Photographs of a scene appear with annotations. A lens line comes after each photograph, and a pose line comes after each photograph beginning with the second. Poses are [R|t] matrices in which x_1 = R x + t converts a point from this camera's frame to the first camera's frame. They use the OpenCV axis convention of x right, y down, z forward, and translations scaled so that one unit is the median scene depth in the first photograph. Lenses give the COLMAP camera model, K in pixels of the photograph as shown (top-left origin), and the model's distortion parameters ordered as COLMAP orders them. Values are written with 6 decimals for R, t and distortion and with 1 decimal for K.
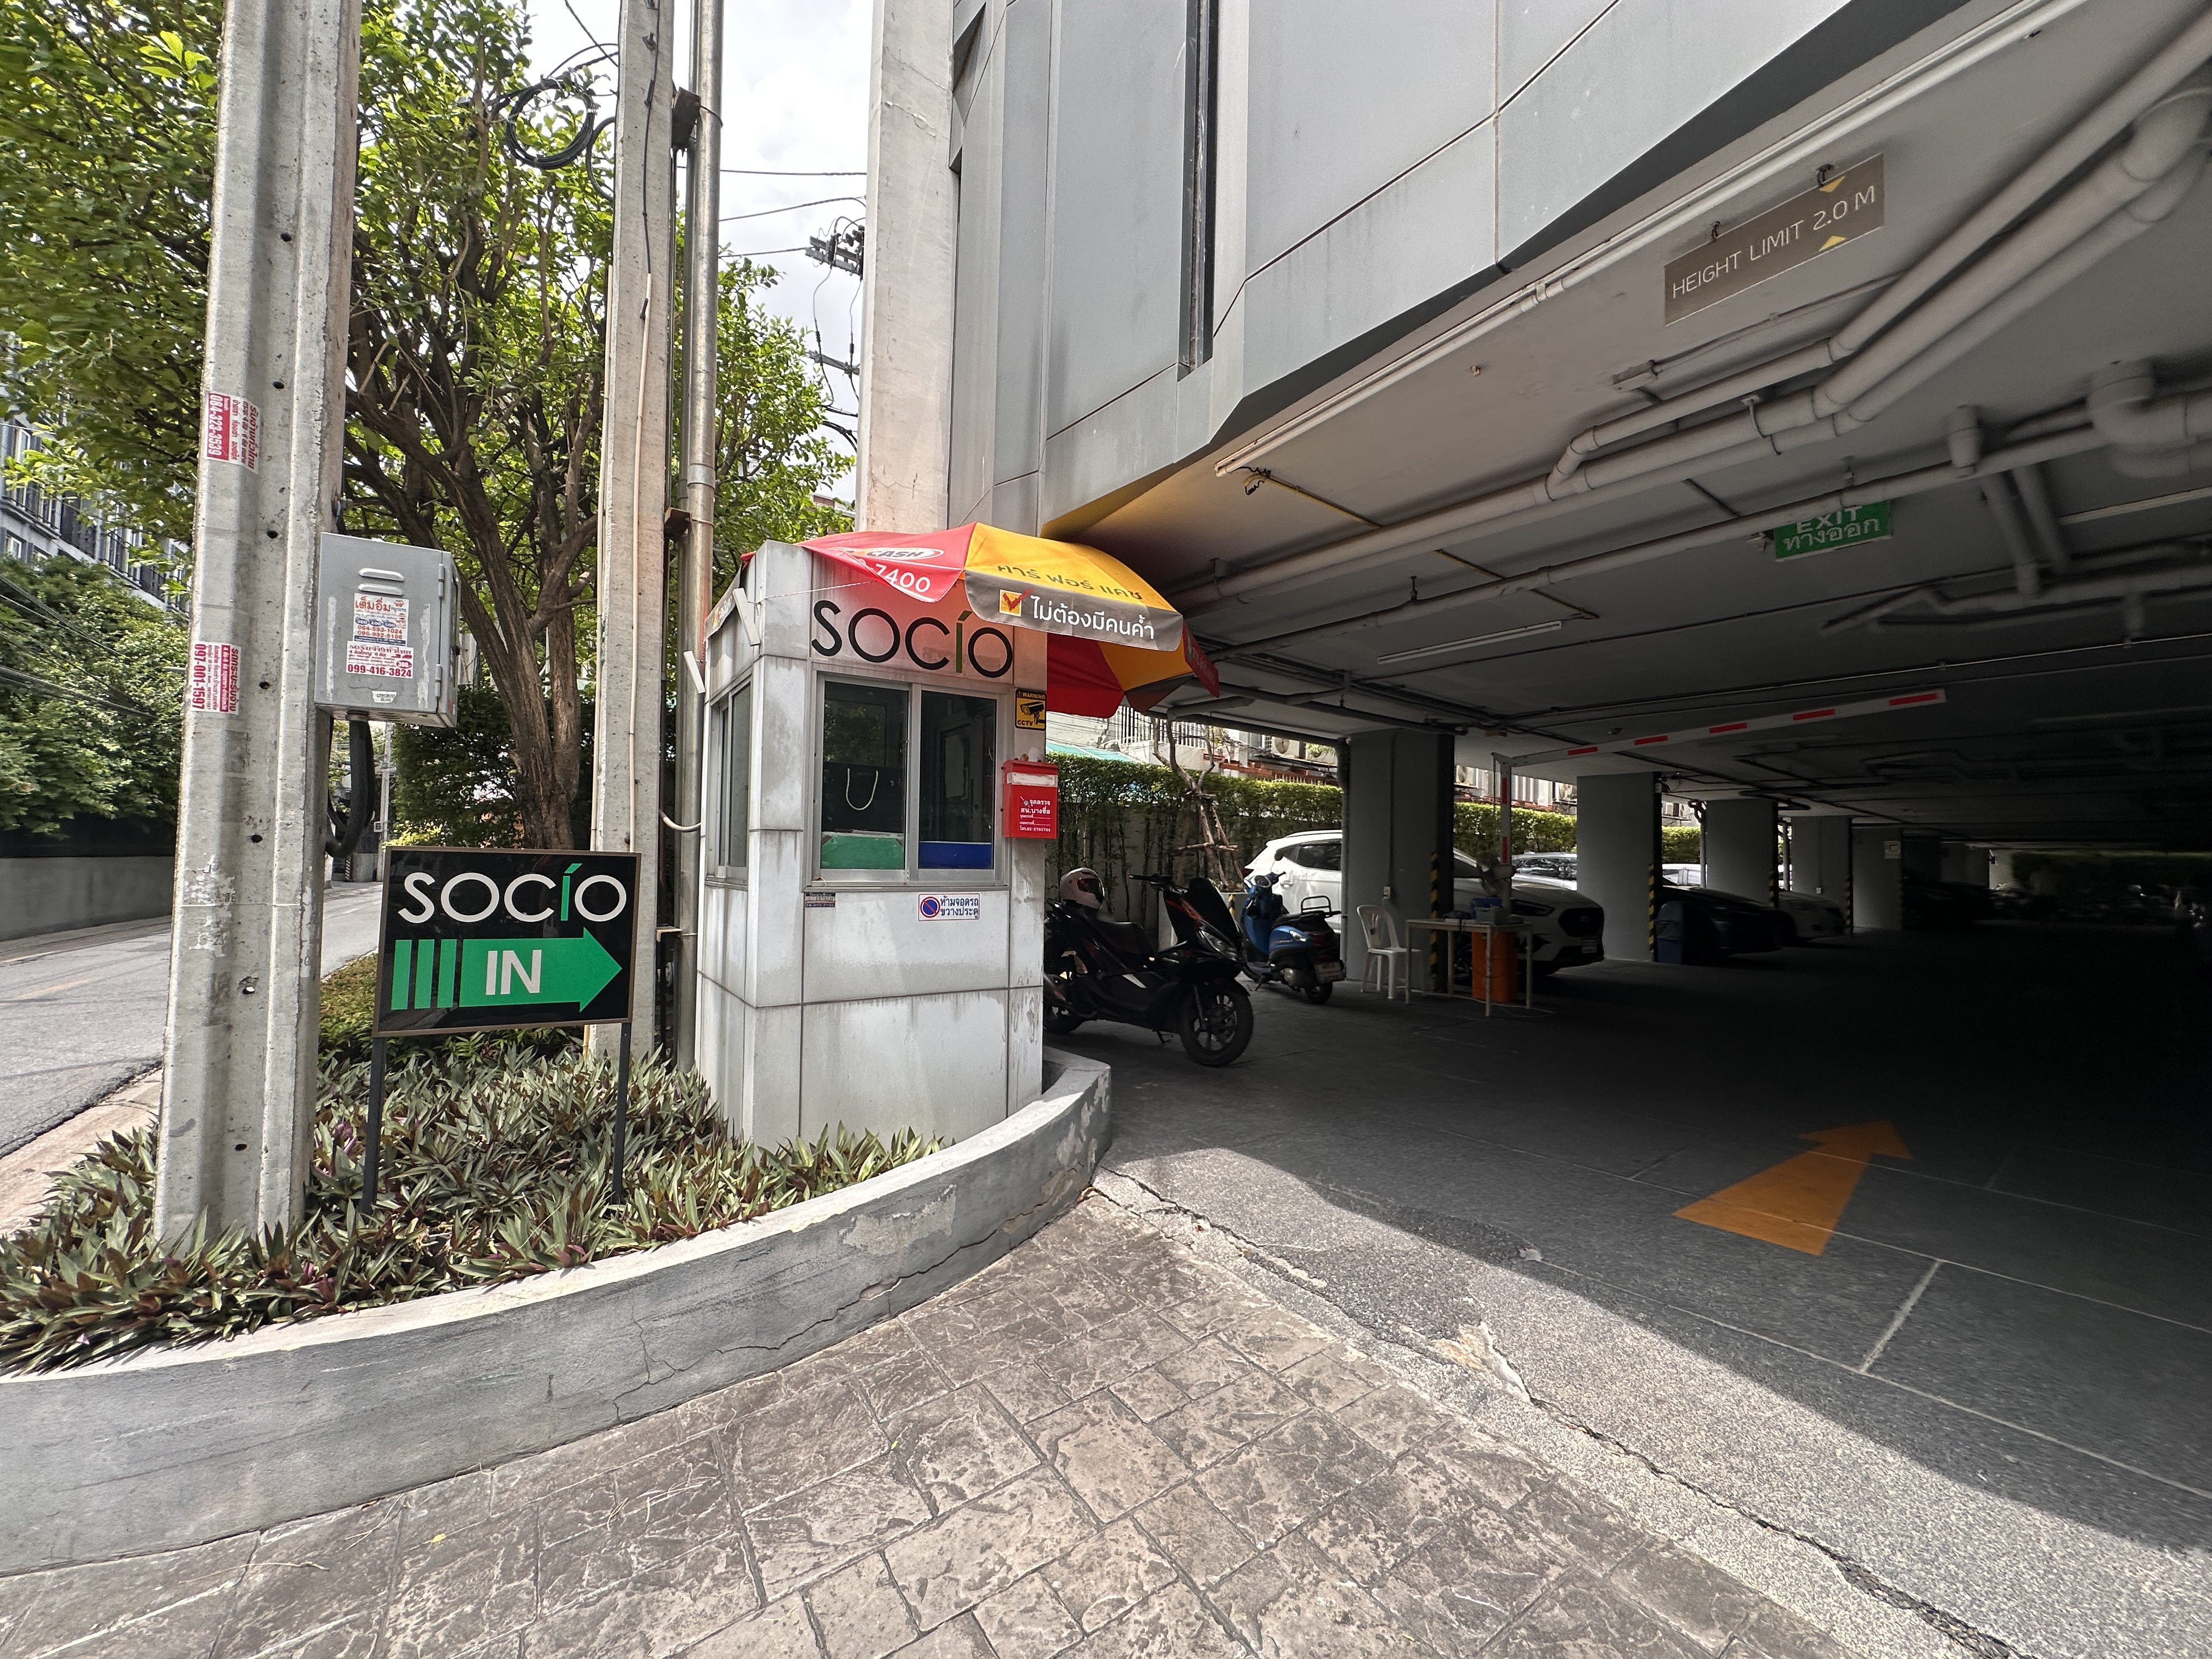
lens RADIAL K [[881.8, 0, 1106.0], [0, 881.8, 829.5], [0, 0, 1]] dist [0.000009, 0.000088]
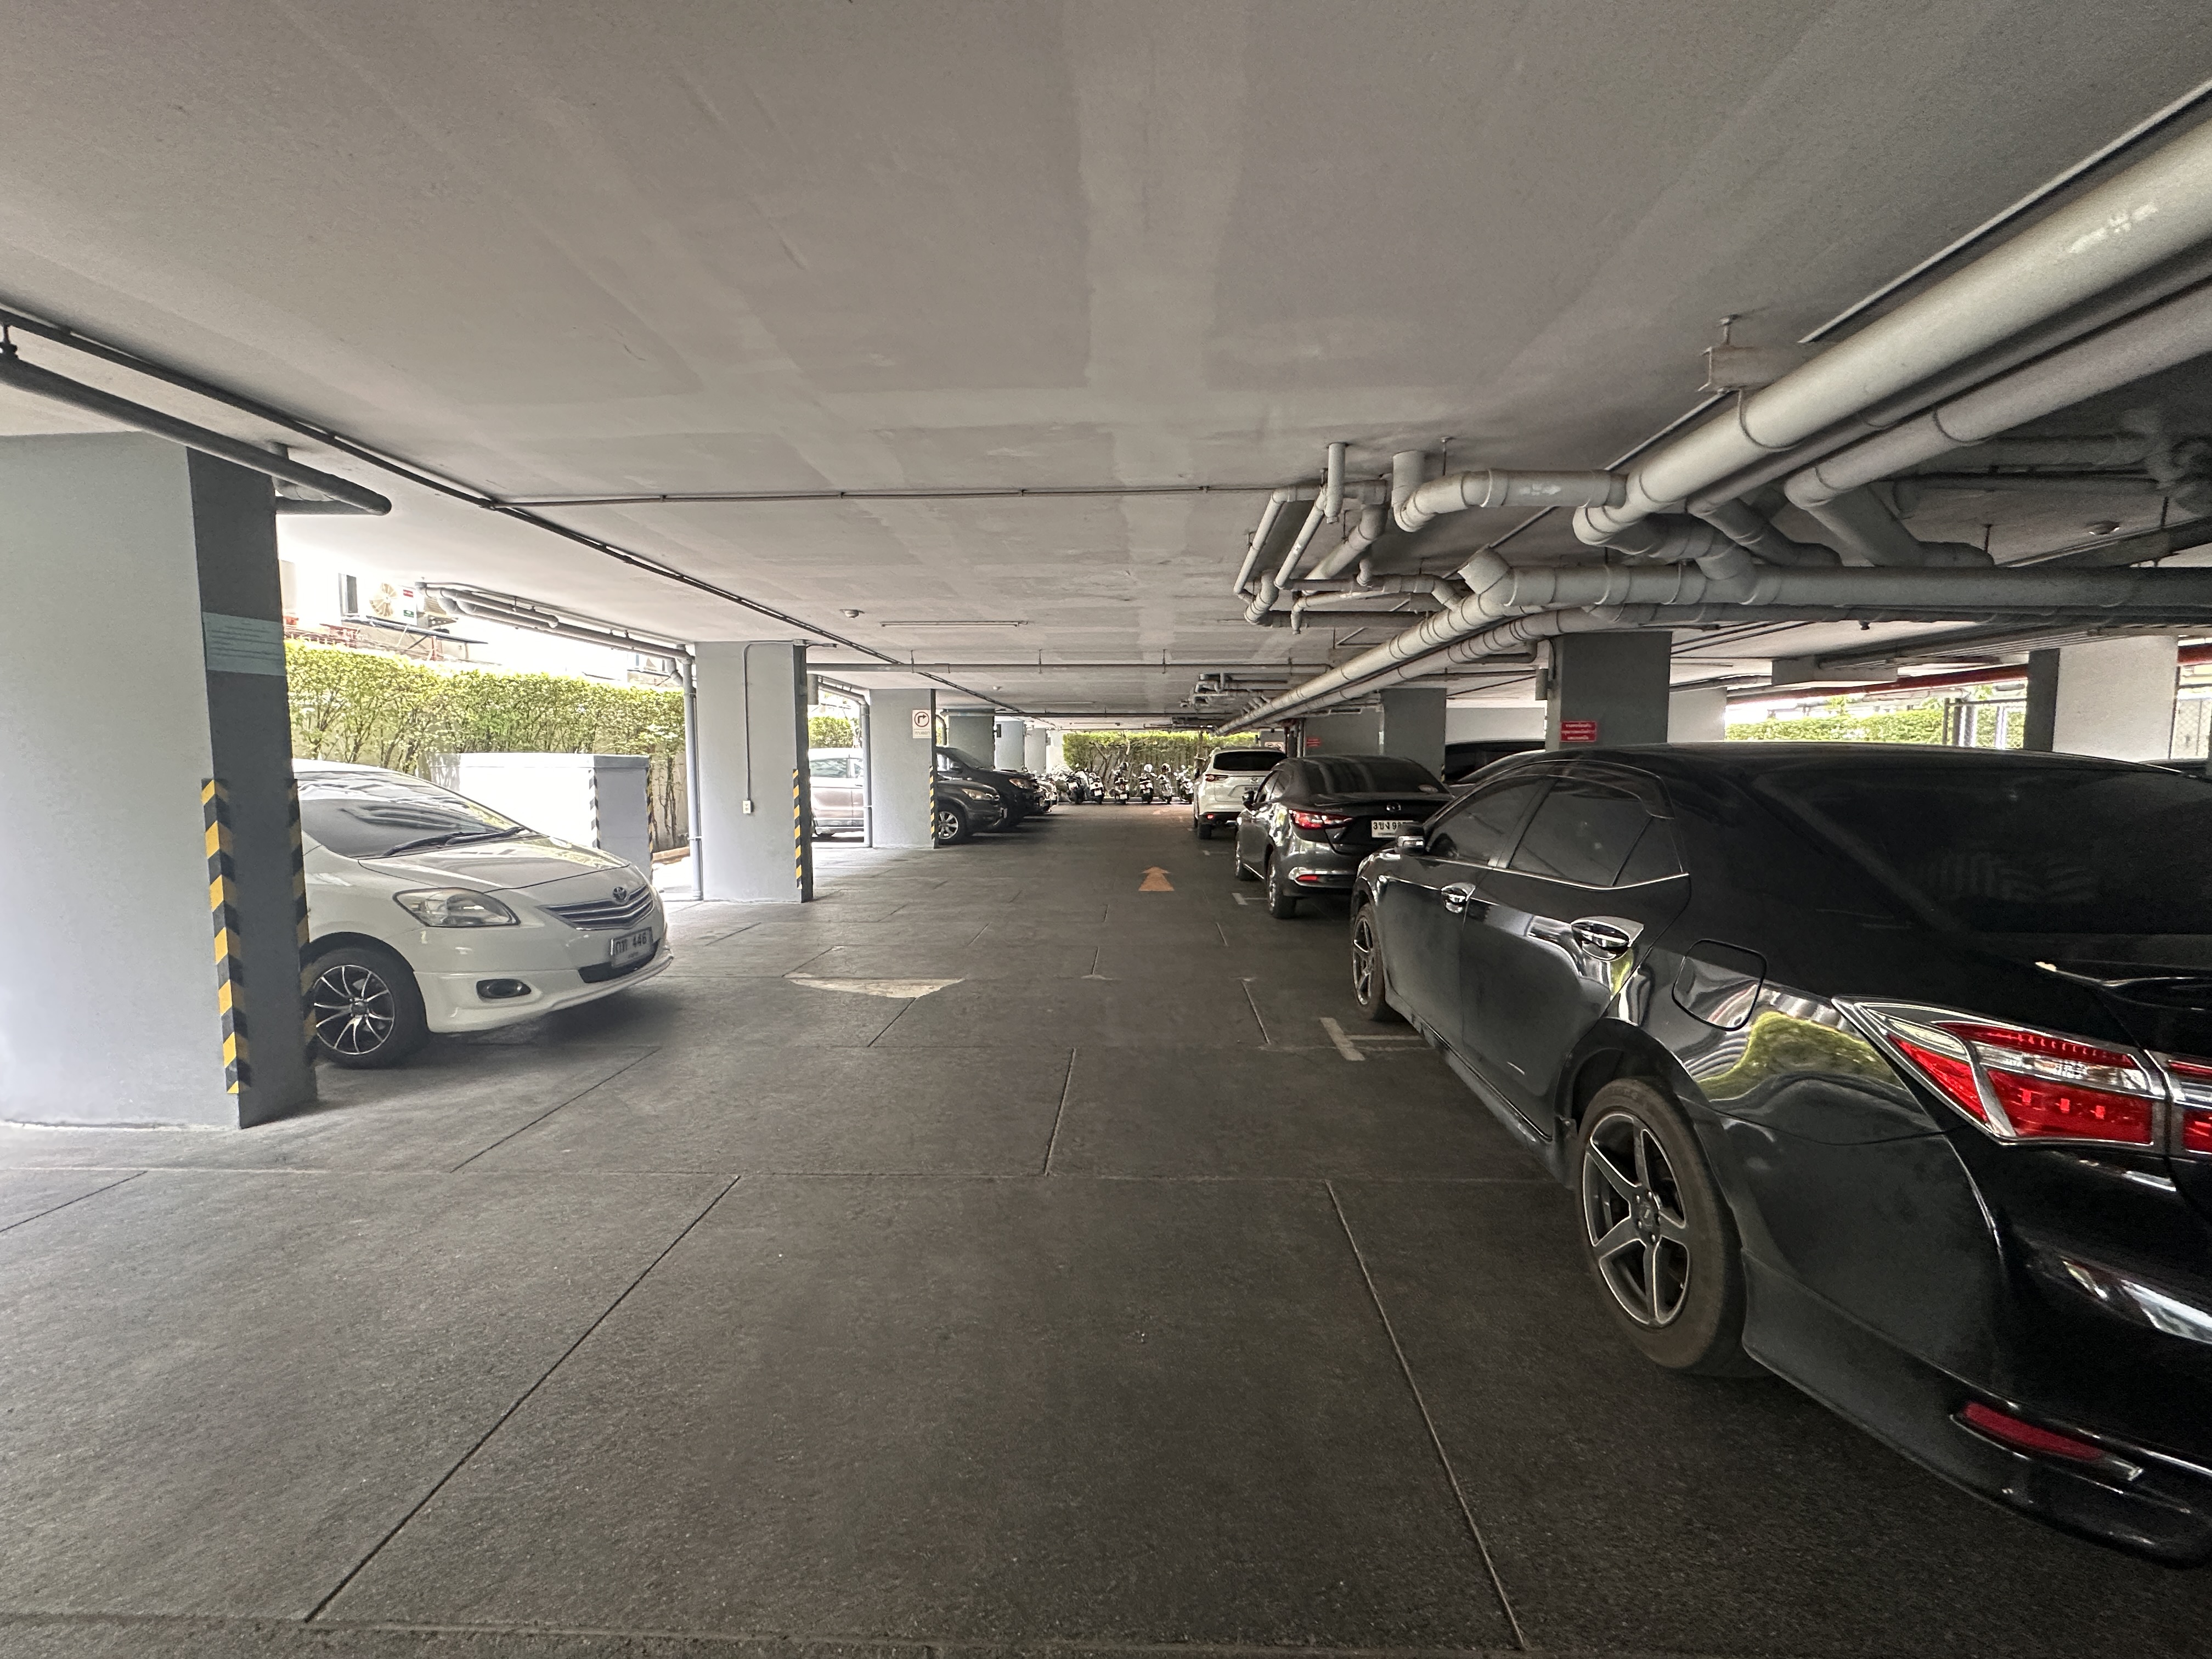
lens RADIAL K [[881.8, 0, 1106.0], [0, 881.8, 829.5], [0, 0, 1]] dist [0.000009, 0.000088]
pose [[0.681092, -0.081058, 0.727697, 1.496562], [-0.011715, 0.992520, 0.121521, 0.039449], [-0.732104, -0.091292, 0.675048, 1.326770]]
